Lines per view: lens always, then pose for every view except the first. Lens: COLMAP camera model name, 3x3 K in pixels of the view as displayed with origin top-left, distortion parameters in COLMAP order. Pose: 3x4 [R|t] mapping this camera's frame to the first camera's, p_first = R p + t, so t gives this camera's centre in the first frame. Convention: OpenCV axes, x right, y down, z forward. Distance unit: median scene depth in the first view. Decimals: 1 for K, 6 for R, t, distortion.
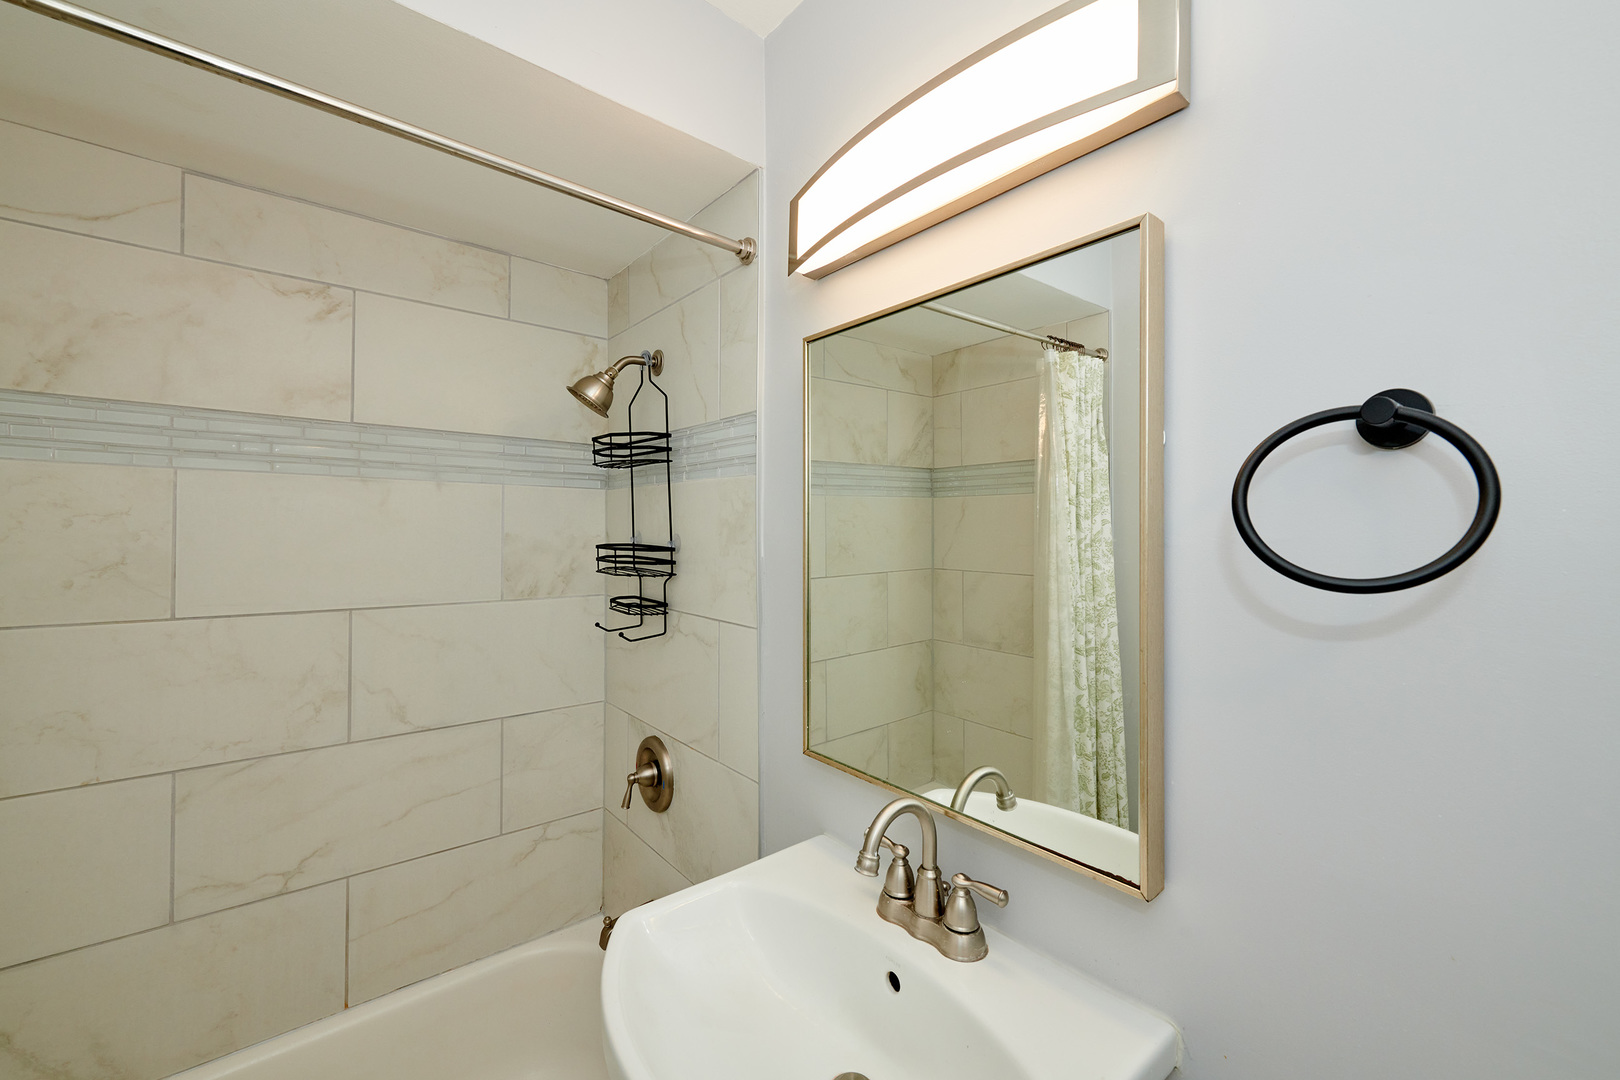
lens RADIAL K [[636.8, 0, 812.5], [0, 636.8, 535.5], [0, 0, 1]] dist [0.001489, -0.000099]
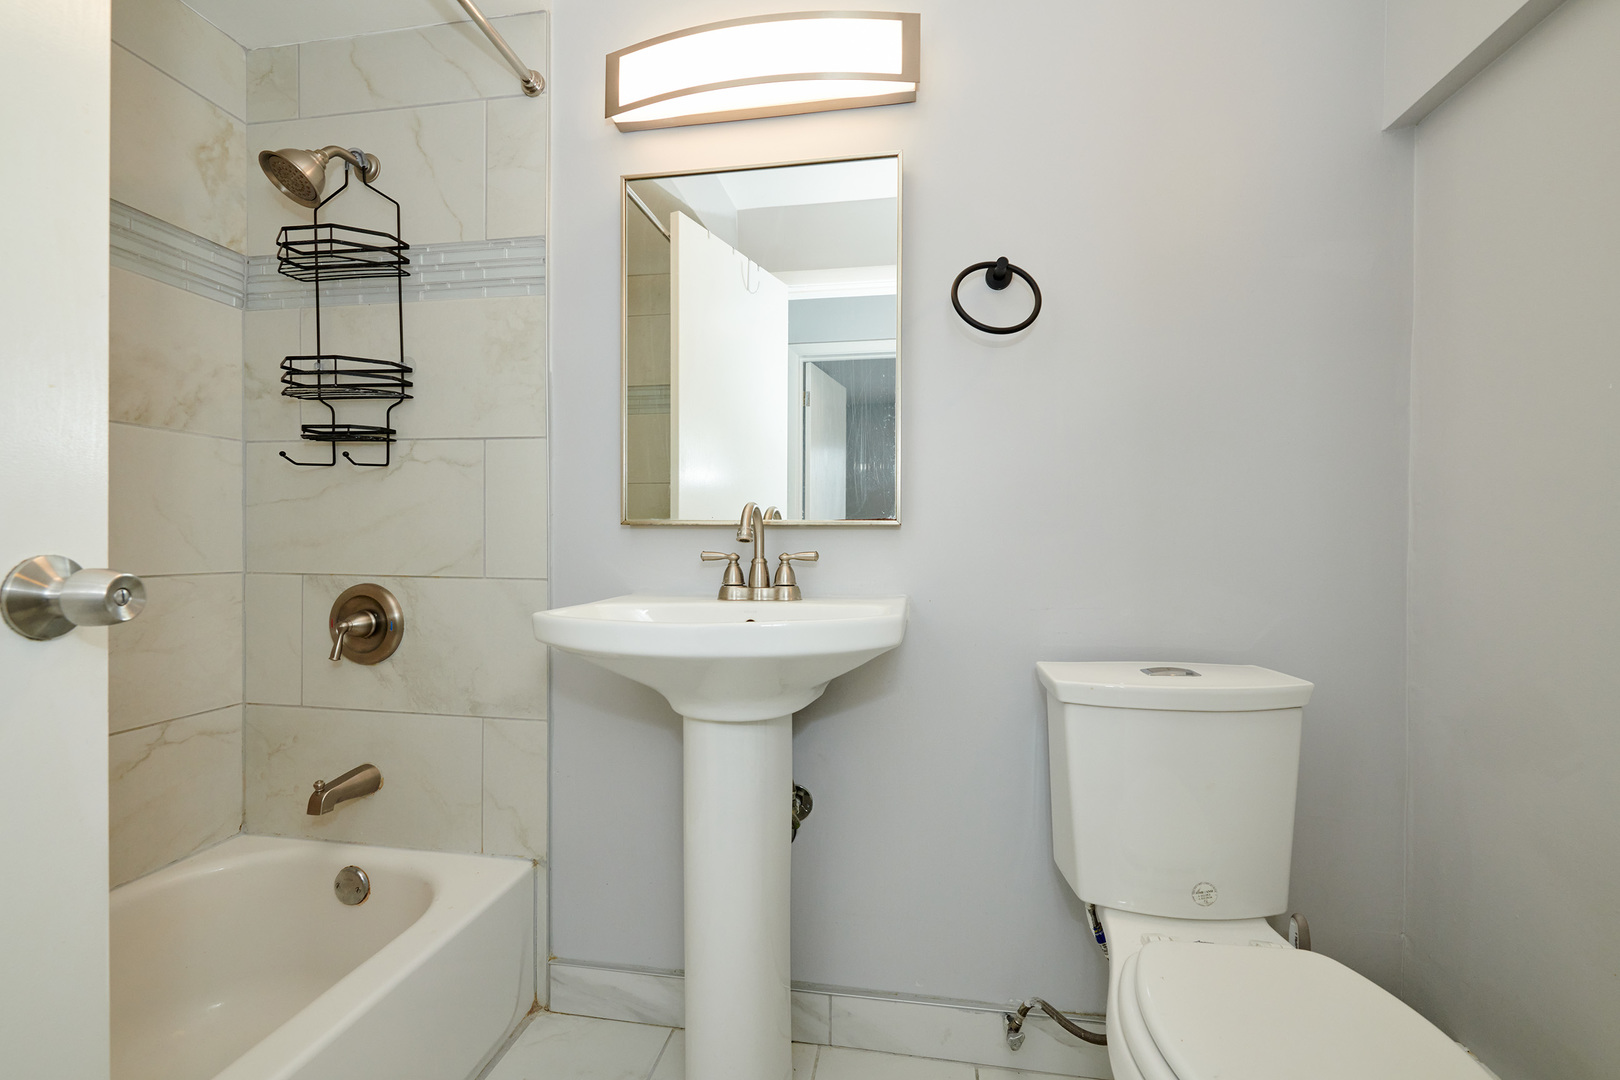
lens RADIAL K [[636.8, 0, 812.5], [0, 636.8, 535.5], [0, 0, 1]] dist [0.001489, -0.000099]
pose [[0.760801, -0.004380, 0.648970, -0.398996], [-0.001508, 0.999963, 0.008516, 0.271540], [-0.648983, -0.007457, 0.760766, -0.110891]]
